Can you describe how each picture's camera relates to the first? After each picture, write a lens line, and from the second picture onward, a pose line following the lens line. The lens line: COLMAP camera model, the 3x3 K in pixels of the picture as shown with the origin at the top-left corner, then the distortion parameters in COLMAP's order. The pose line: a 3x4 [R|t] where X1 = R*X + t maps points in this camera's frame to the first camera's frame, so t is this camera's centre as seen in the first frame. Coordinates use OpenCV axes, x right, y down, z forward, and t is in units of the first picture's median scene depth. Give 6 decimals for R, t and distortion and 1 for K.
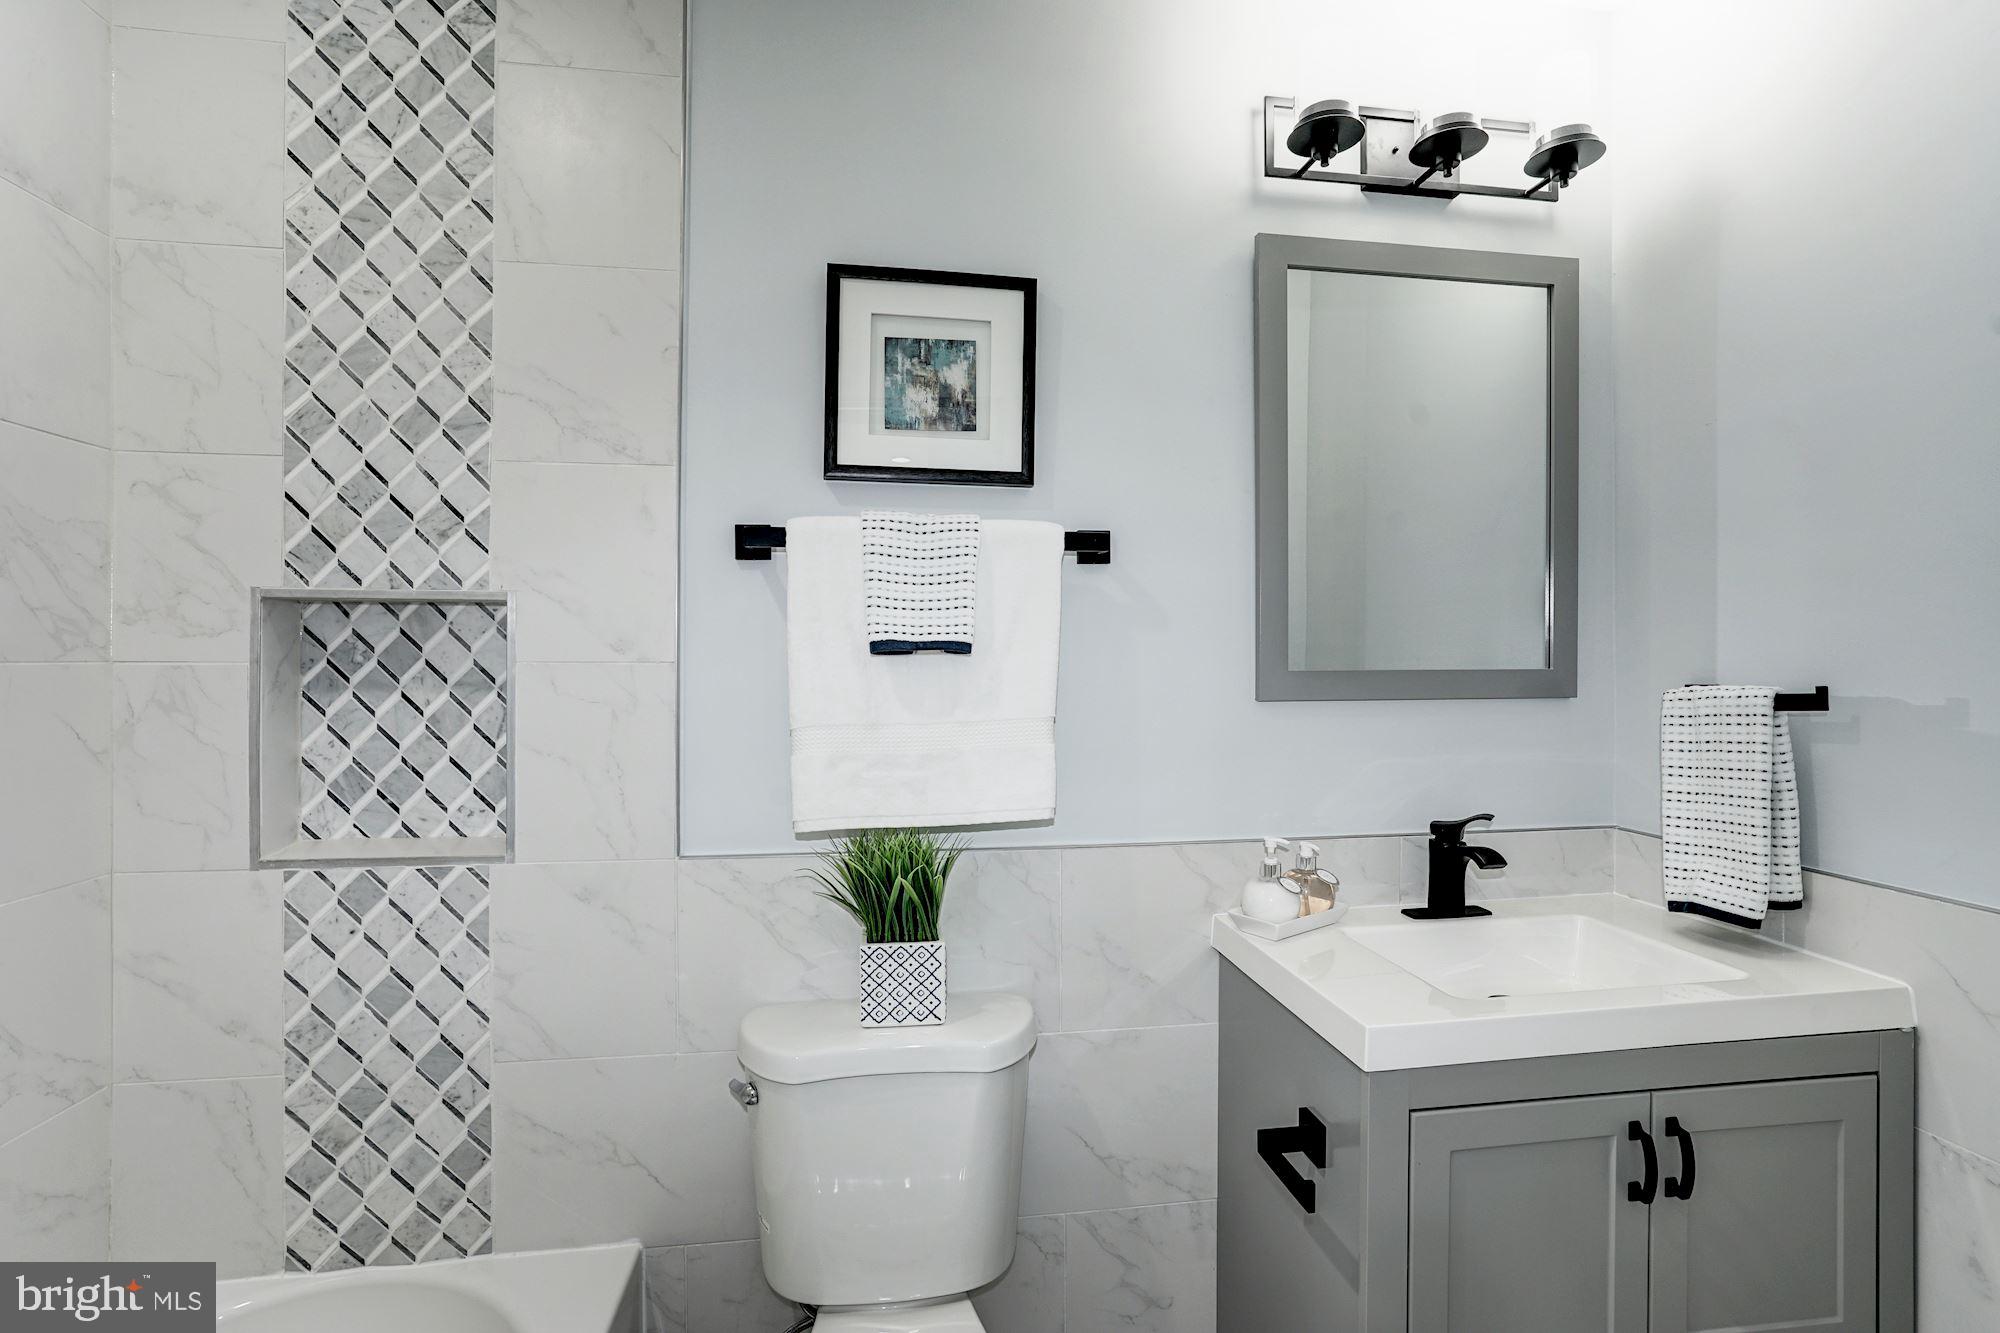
lens RADIAL K [[916.0, 0, 1001.0], [0, 916.0, 670.4], [0, 0, 1]] dist [-0.027581, 0.015712]
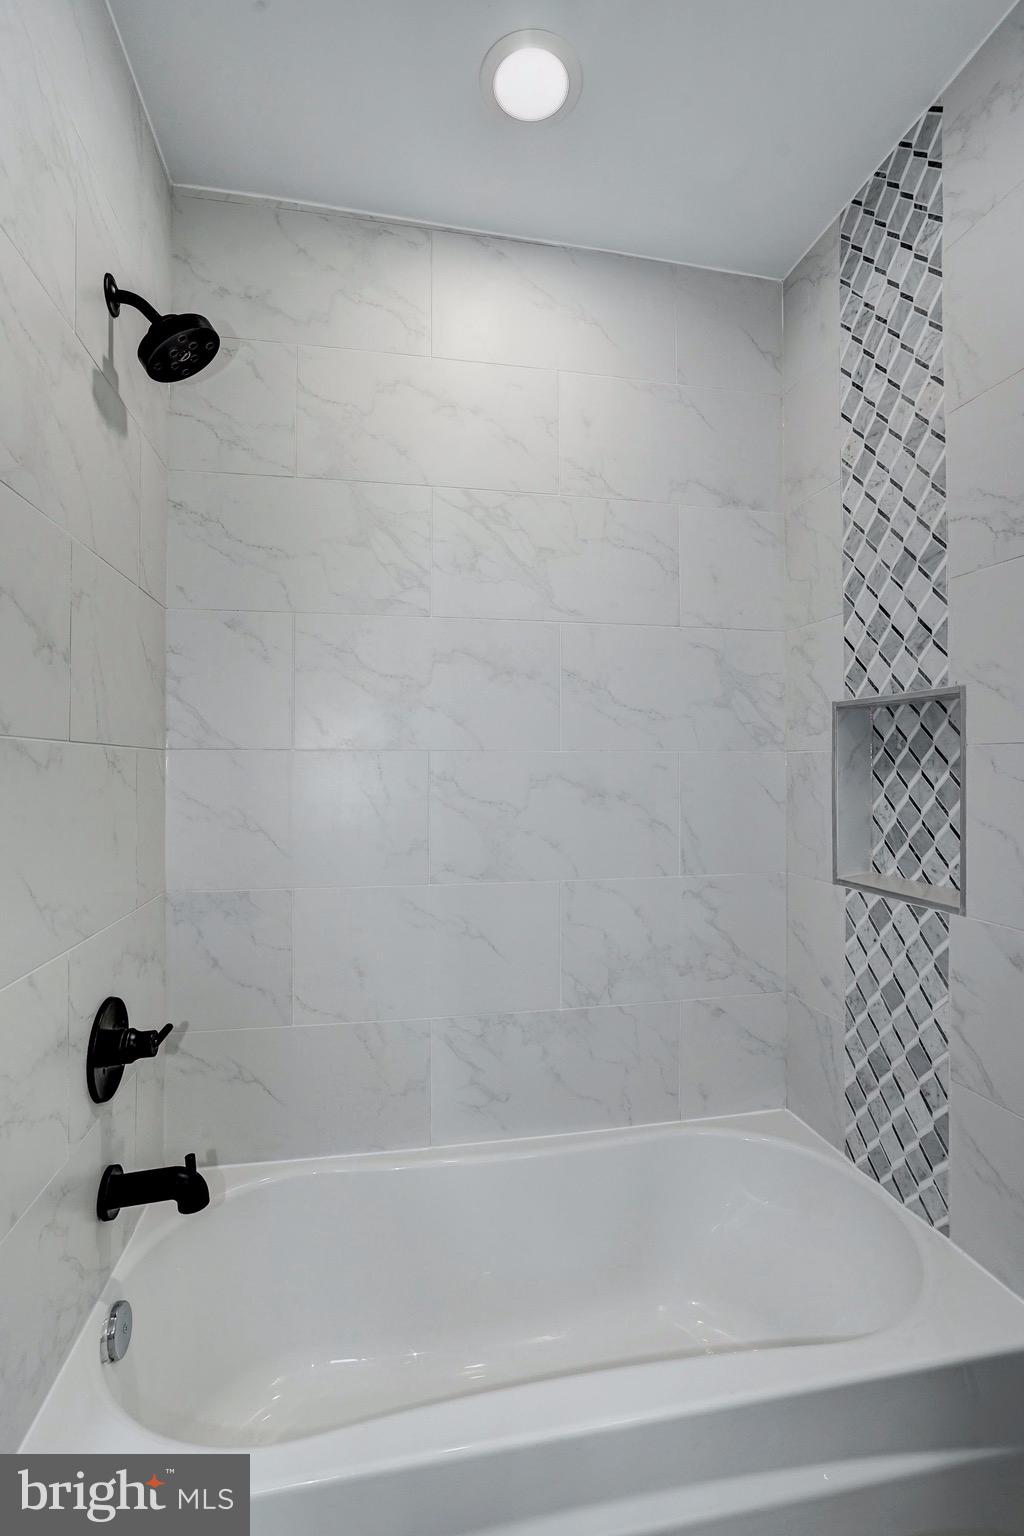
lens RADIAL K [[703.5, 0, 515.1], [0, 703.5, 761.3], [0, 0, 1]] dist [-0.027581, 0.015712]
pose [[0.070363, -0.007850, -0.997491, 0.328611], [-0.010154, 0.999912, -0.008585, 0.025977], [0.997470, 0.010733, 0.070277, 0.363088]]
